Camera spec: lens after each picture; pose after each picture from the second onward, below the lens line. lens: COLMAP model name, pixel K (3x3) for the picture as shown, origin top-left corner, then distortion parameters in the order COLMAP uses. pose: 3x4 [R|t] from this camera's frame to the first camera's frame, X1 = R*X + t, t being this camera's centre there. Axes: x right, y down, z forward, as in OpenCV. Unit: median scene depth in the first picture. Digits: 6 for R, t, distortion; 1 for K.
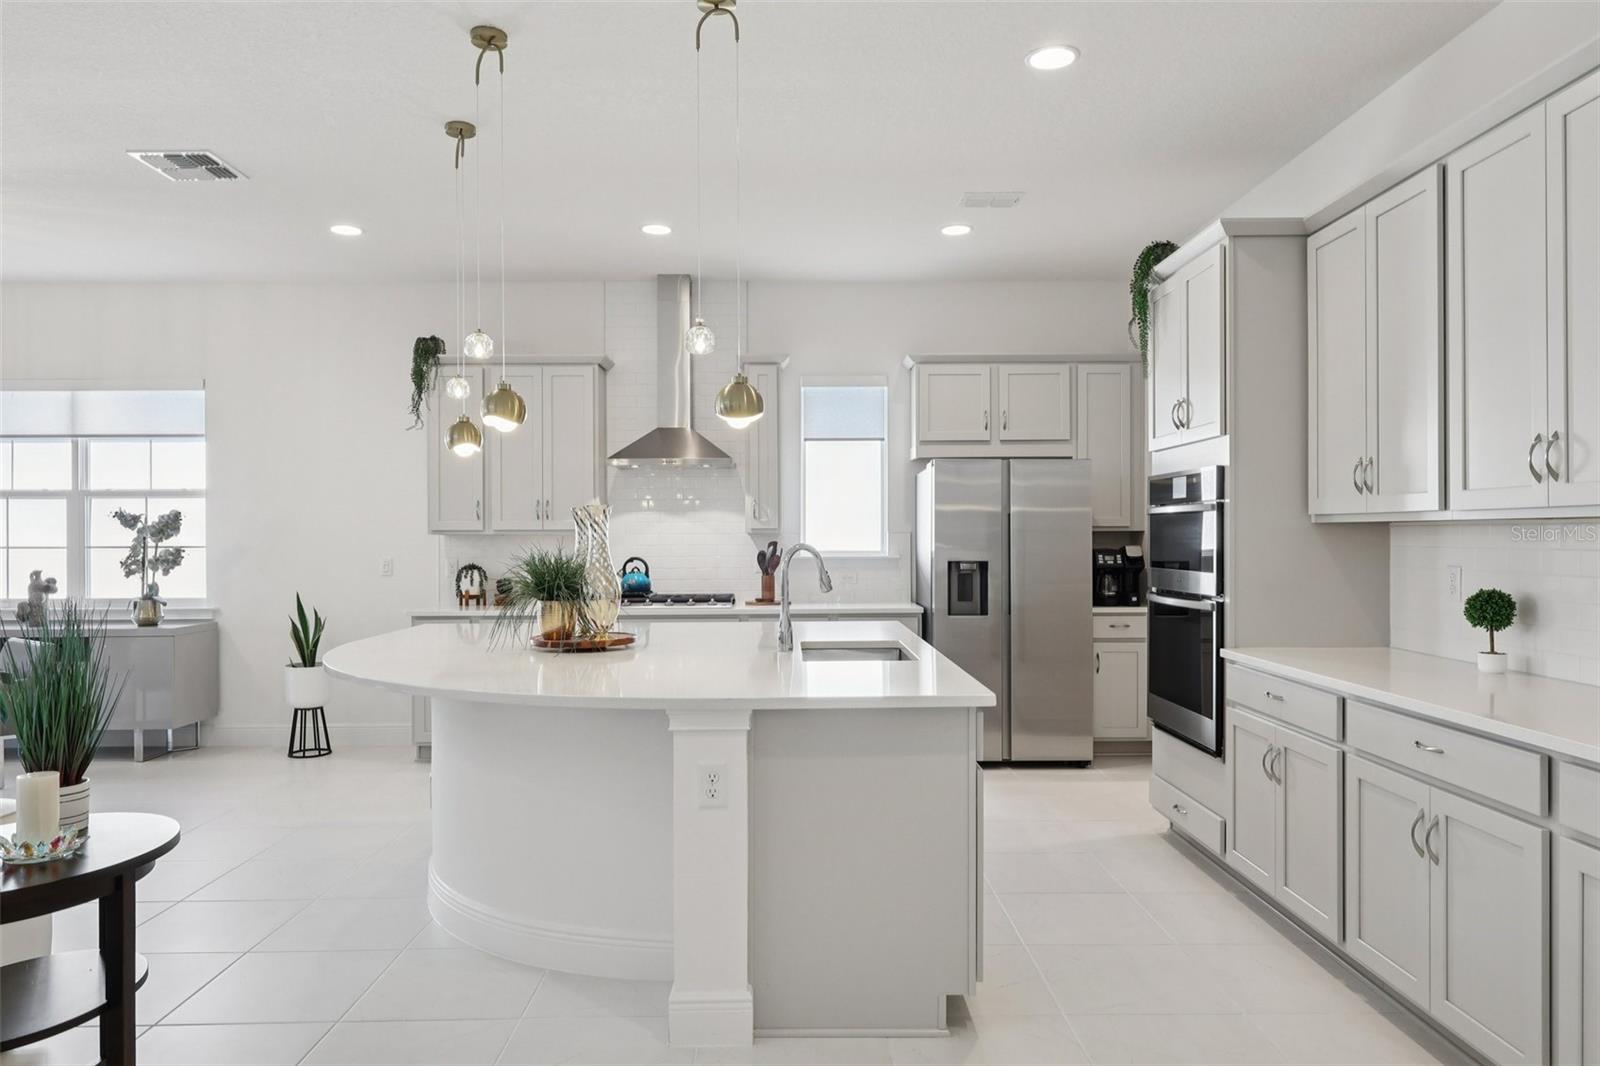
lens RADIAL K [[1054.2, 0, 798.3], [0, 1054.2, 539.0], [0, 0, 1]] dist [-0.001692, -0.003758]
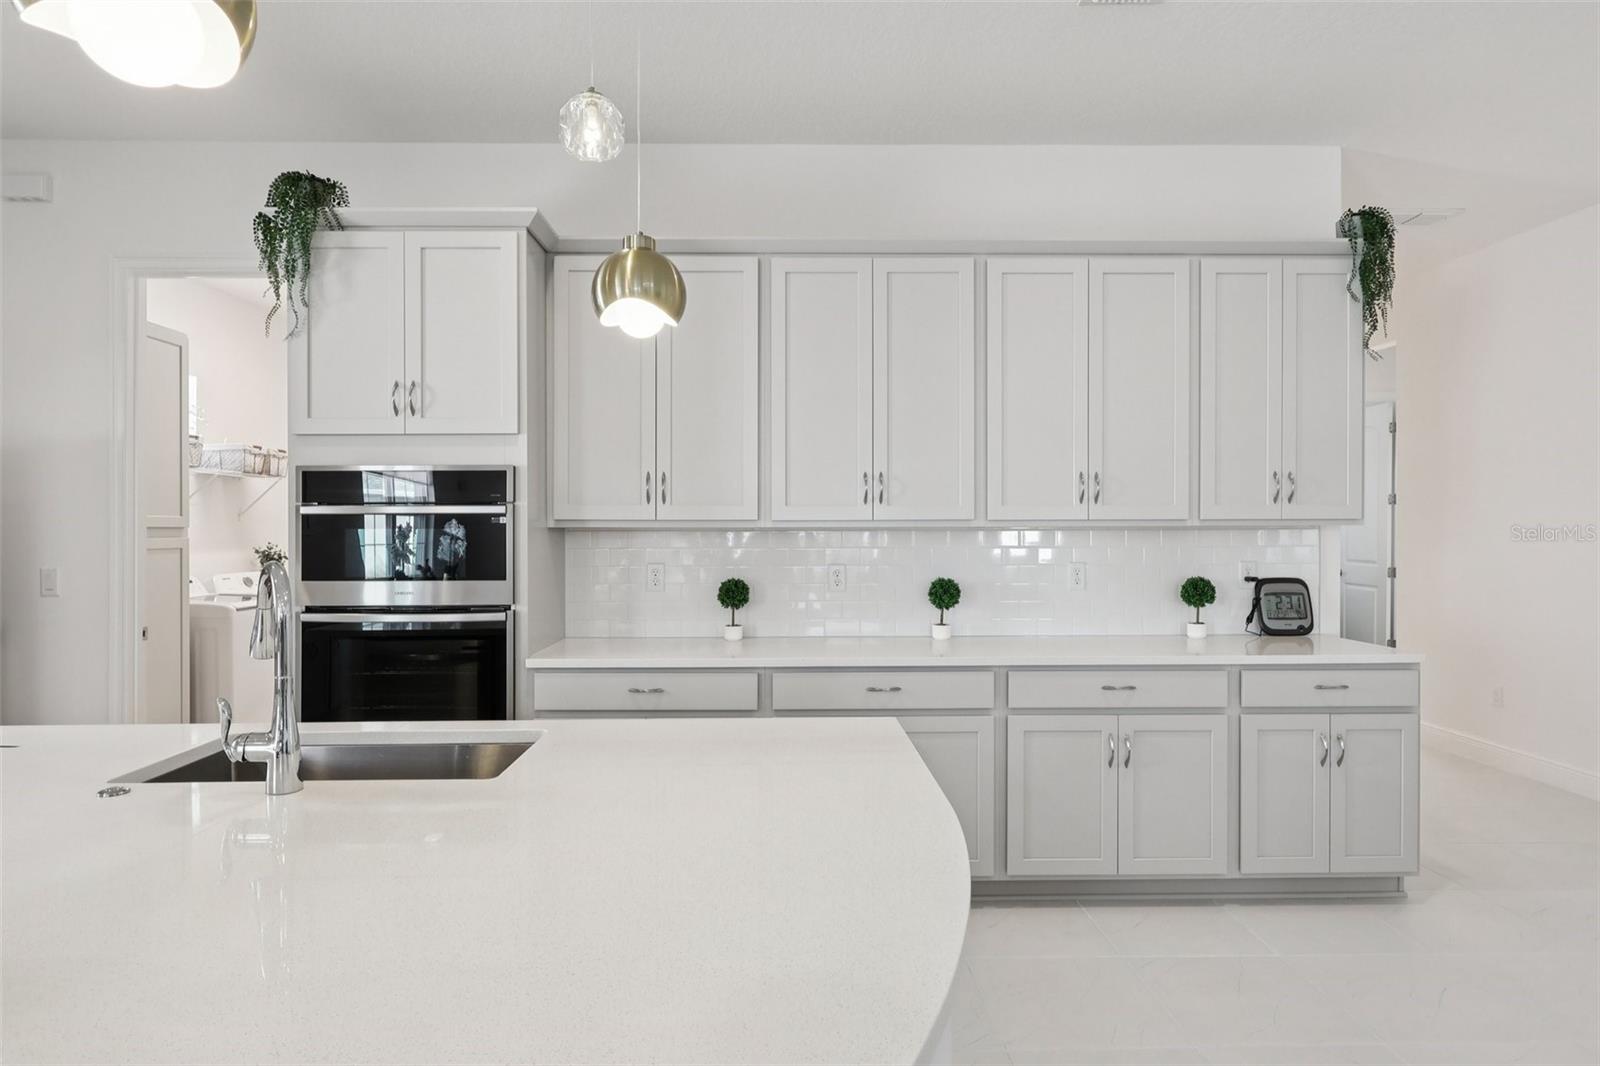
lens RADIAL K [[905.5, 0, 796.7], [0, 905.5, 528.6], [0, 0, 1]] dist [-0.004815, 0.002483]
pose [[-0.014298, 0.007520, 0.999869, -0.246232], [0.005689, 0.999956, -0.007439, -0.003677], [-0.999882, 0.005581, -0.014341, 0.454259]]
